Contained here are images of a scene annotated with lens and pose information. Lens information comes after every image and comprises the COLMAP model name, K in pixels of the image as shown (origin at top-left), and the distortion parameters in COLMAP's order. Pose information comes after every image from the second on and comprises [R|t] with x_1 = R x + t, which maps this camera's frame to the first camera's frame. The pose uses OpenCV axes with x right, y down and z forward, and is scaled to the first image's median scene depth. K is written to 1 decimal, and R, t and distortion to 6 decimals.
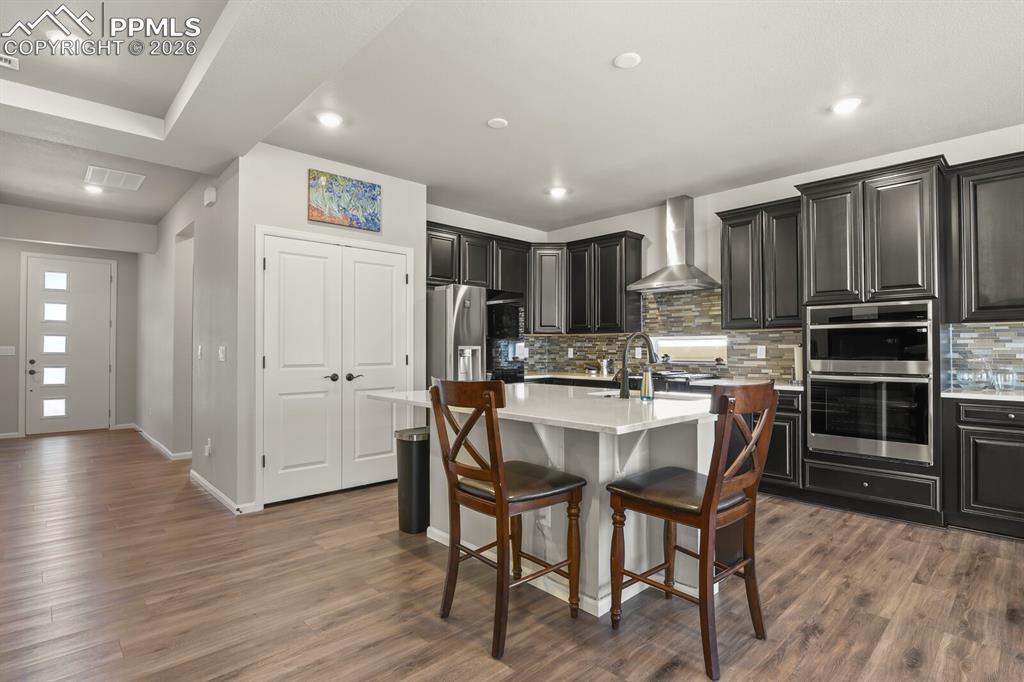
lens RADIAL K [[497.1, 0, 527.6], [0, 497.1, 345.3], [0, 0, 1]] dist [-0.012293, -0.003569]
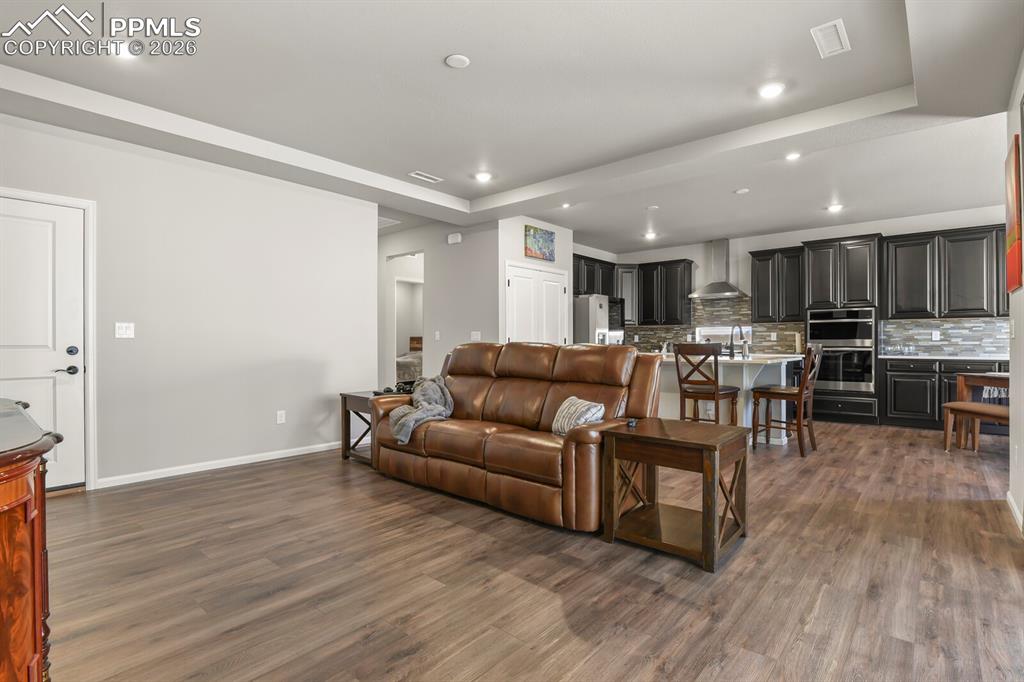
lens RADIAL K [[497.1, 0, 520.4], [0, 497.1, 344.4], [0, 0, 1]] dist [-0.012293, -0.003569]
pose [[0.994980, -0.001714, 0.100064, -0.552271], [0.000603, 0.999938, 0.011130, 0.021696], [-0.100077, -0.011014, 0.994919, -0.578720]]
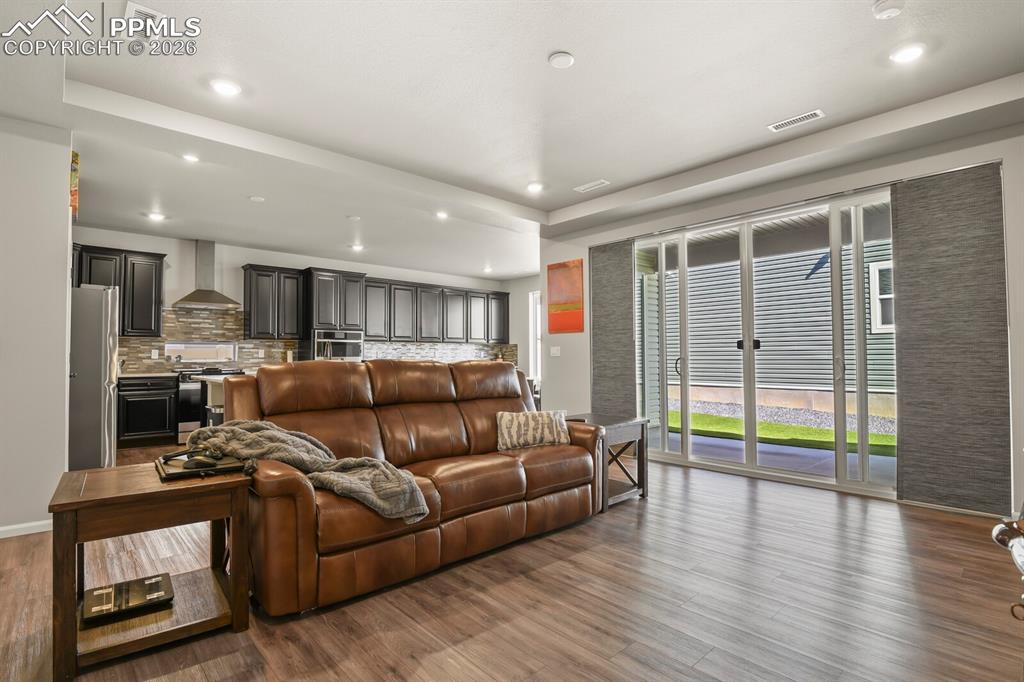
lens RADIAL K [[497.1, 0, 515.4], [0, 497.1, 341.9], [0, 0, 1]] dist [-0.012293, -0.003569]
pose [[0.017940, 0.031918, 0.999329, -1.180211], [-0.003990, 0.999485, -0.031851, 0.024755], [-0.999831, -0.003416, 0.018058, 0.134368]]
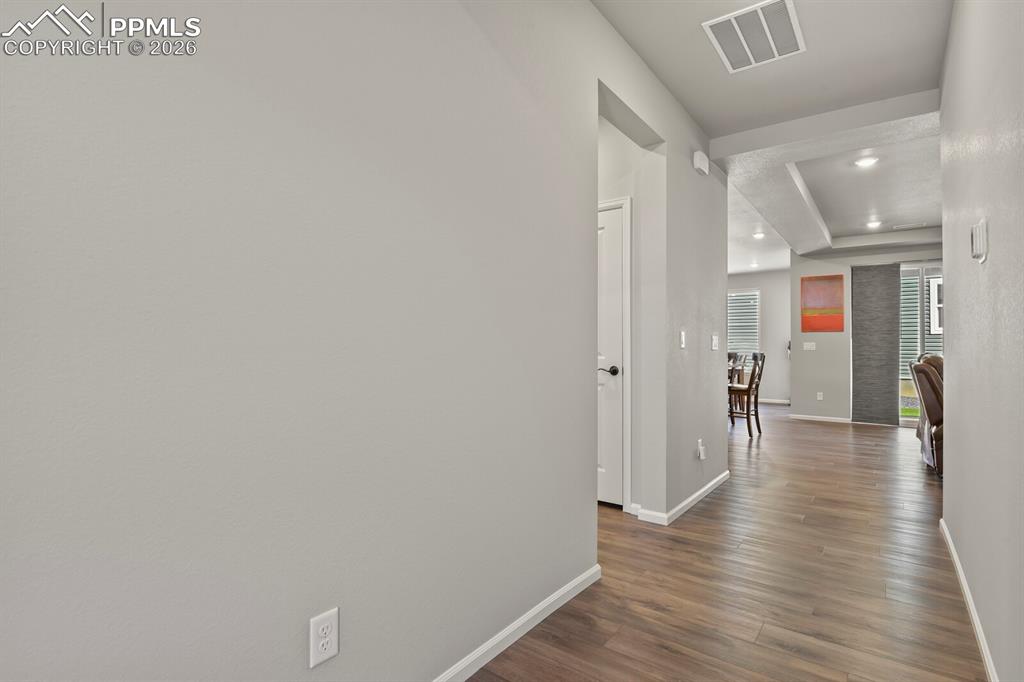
lens RADIAL K [[497.1, 0, 509.5], [0, 497.1, 347.1], [0, 0, 1]] dist [-0.012293, -0.003569]
pose [[-0.157150, 0.008672, 0.987537, -1.356441], [-0.009657, 0.999900, -0.010317, 0.037758], [-0.987528, -0.011158, -0.157050, 1.374949]]
